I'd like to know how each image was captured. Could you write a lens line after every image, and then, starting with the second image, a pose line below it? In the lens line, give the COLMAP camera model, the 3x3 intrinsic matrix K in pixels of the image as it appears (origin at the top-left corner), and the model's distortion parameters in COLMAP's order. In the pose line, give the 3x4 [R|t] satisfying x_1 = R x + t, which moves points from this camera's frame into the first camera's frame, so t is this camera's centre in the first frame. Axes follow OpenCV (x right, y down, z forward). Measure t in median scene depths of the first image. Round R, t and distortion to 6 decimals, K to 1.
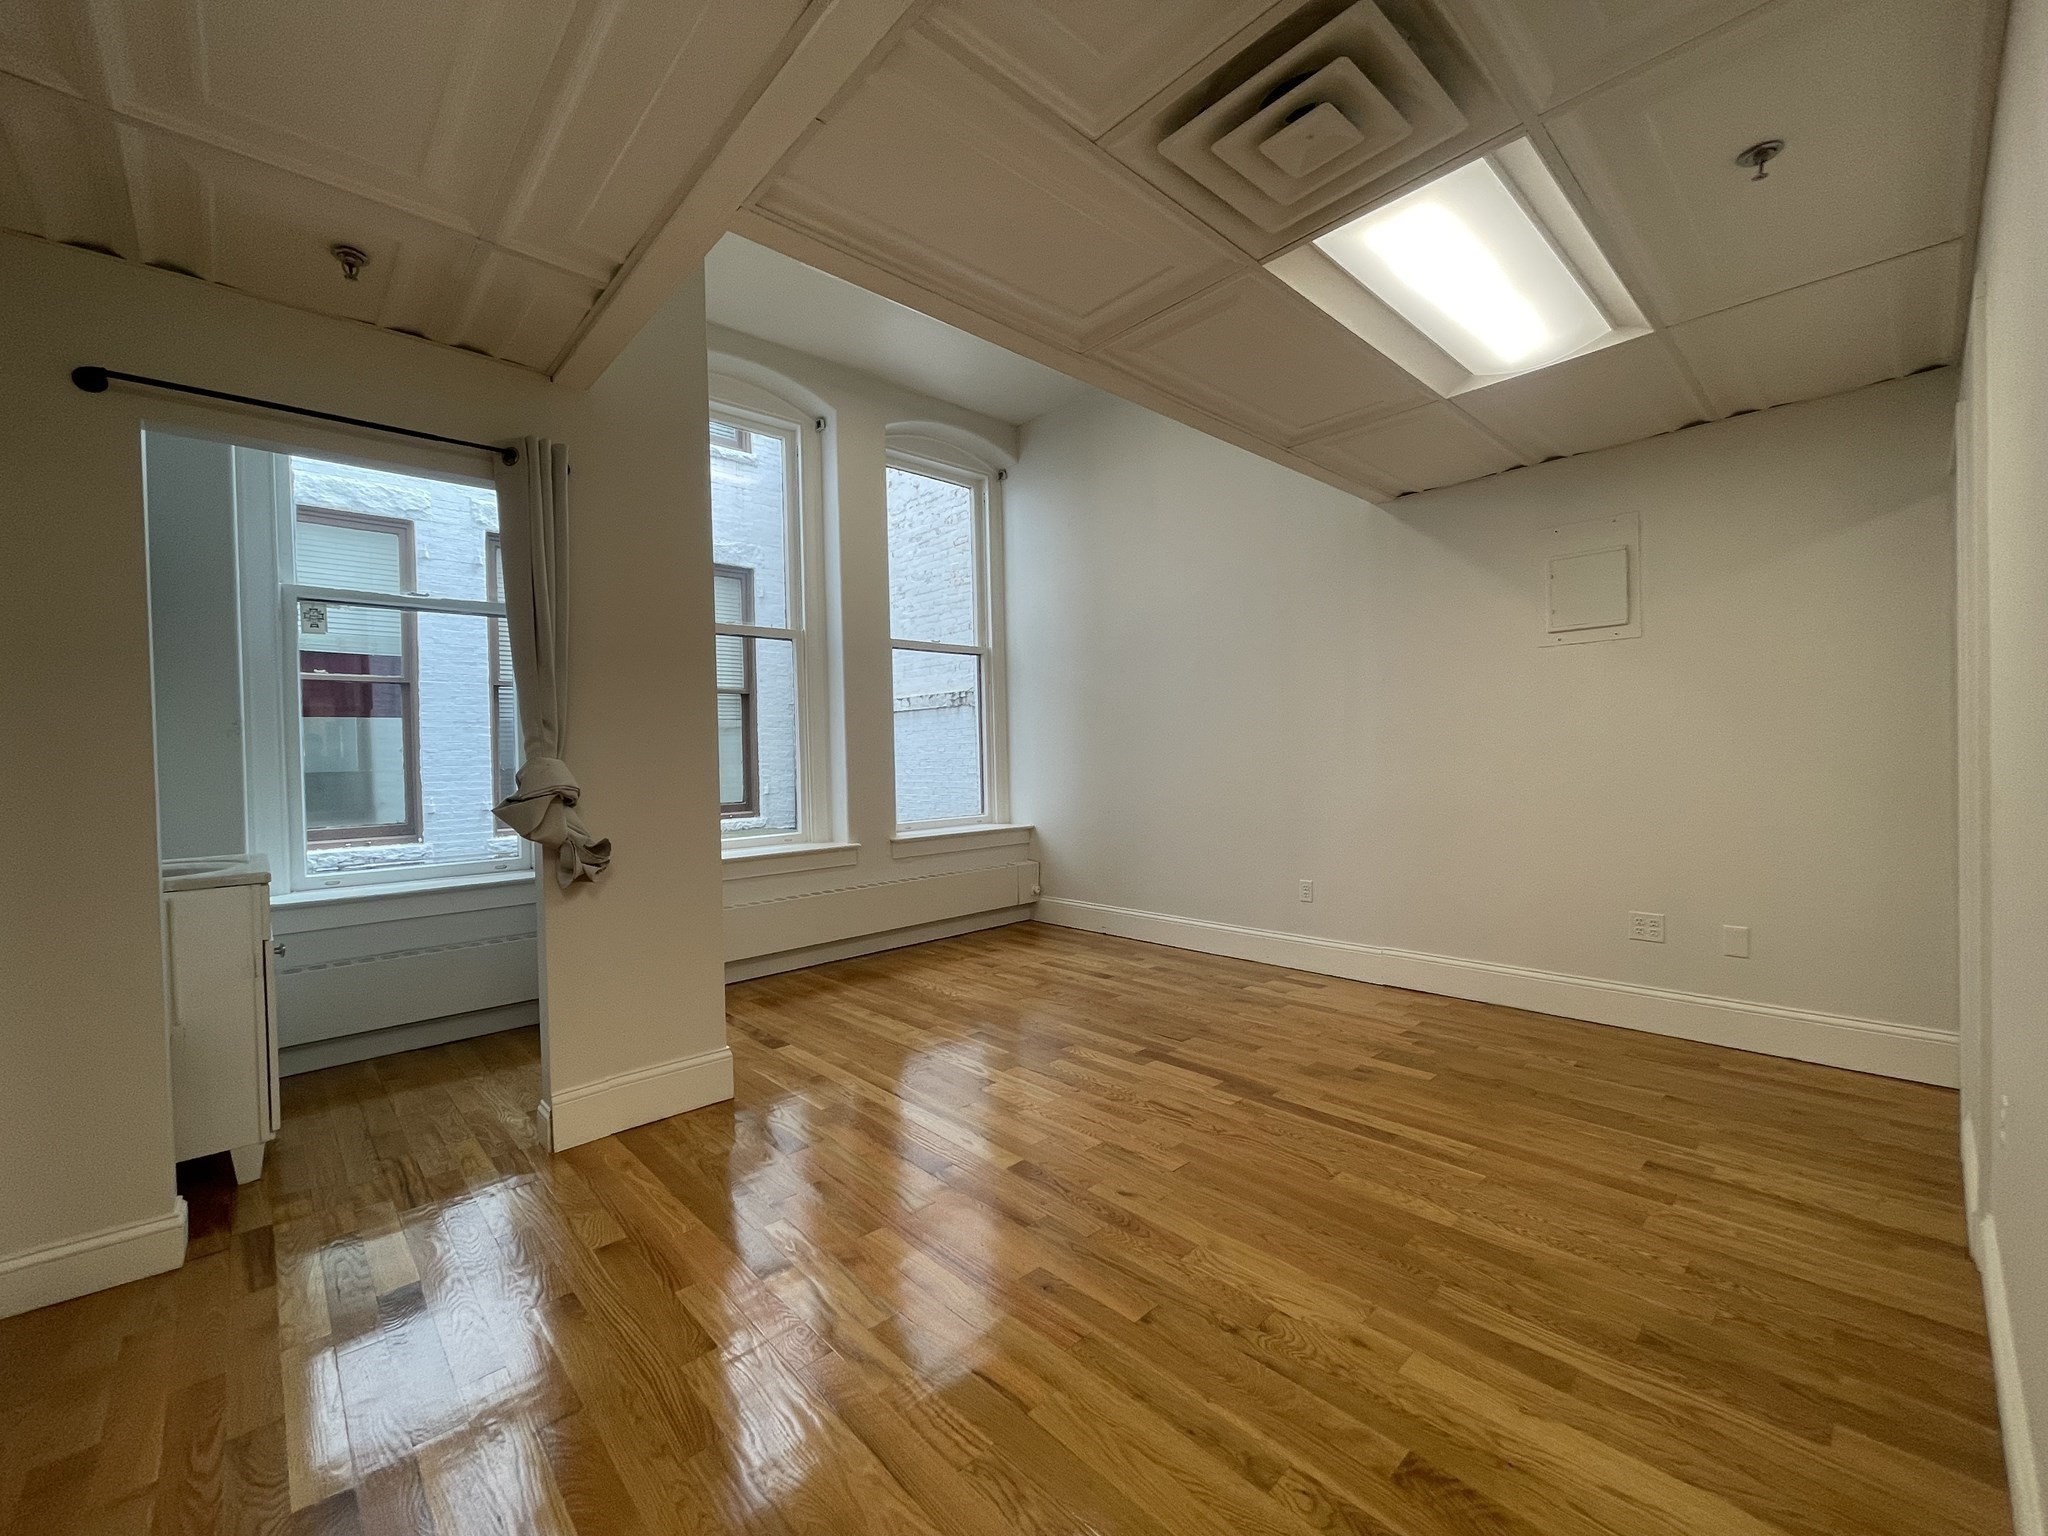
lens RADIAL K [[831.8, 0, 1017.0], [0, 831.8, 765.8], [0, 0, 1]] dist [-0.000352, 0.000309]
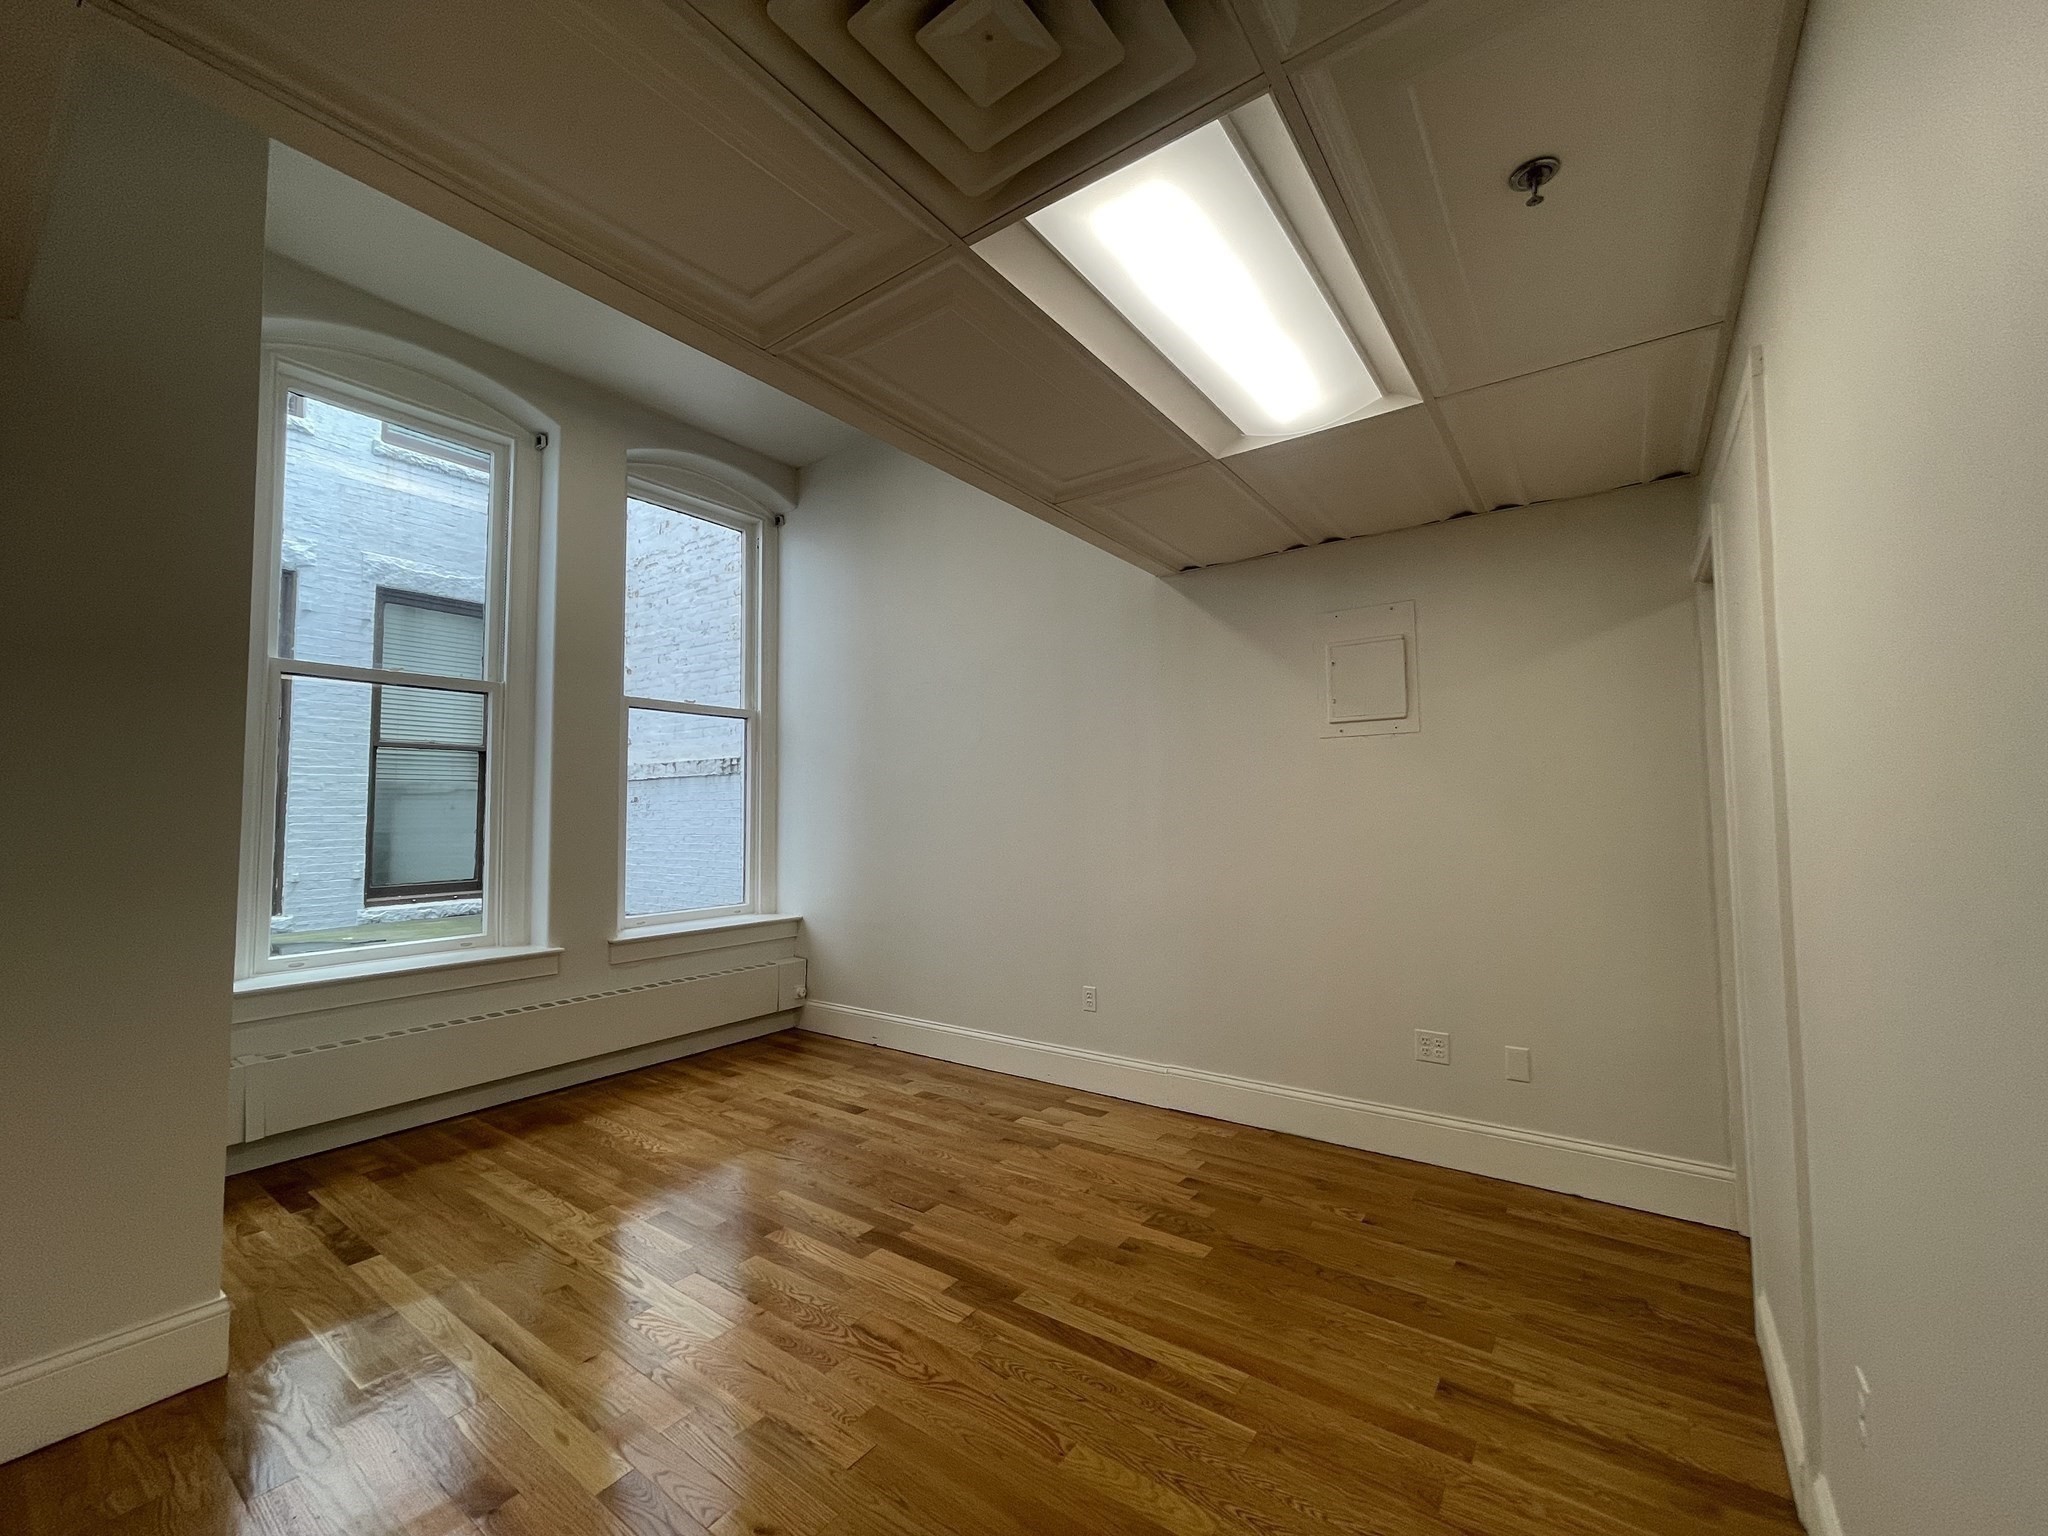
lens RADIAL K [[831.8, 0, 1017.0], [0, 831.8, 765.8], [0, 0, 1]] dist [-0.000352, 0.000309]
pose [[0.981566, 0.026153, 0.189327, 0.115845], [-0.012325, 0.997193, -0.073848, -0.038003], [-0.190727, 0.070154, 0.979133, 0.153969]]
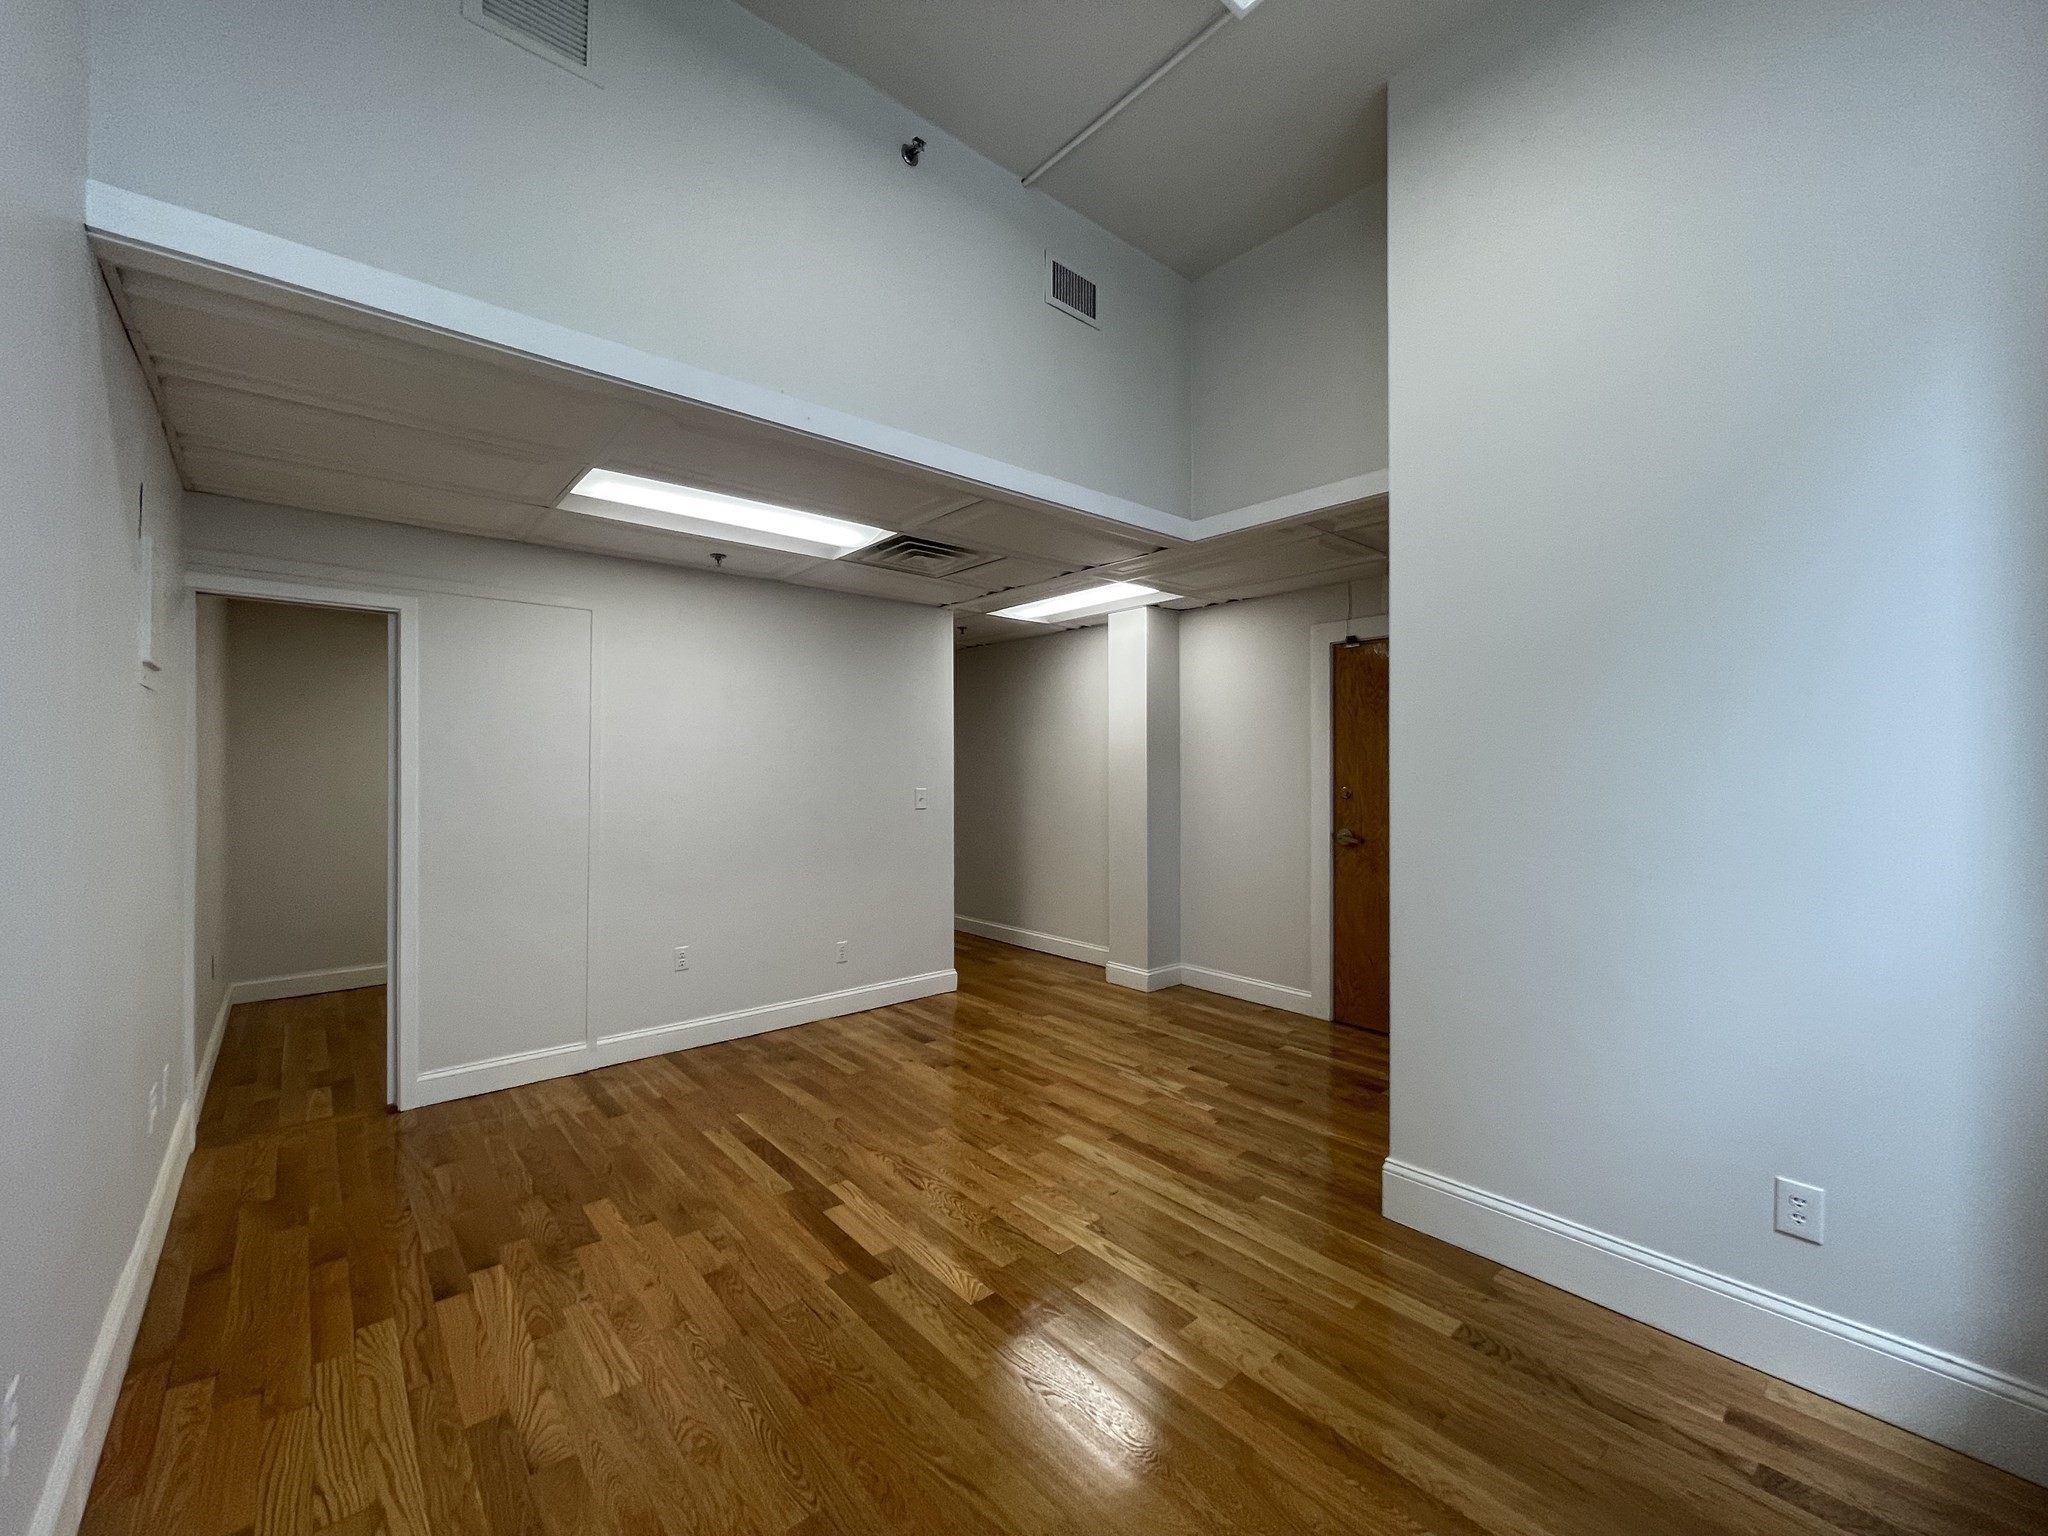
lens RADIAL K [[831.8, 0, 1017.0], [0, 831.8, 765.8], [0, 0, 1]] dist [-0.000352, 0.000309]
pose [[-0.998958, 0.024023, 0.038794, -0.000030], [0.024299, 0.999683, 0.006657, -0.072545], [-0.038622, 0.007593, -0.999225, 1.521279]]
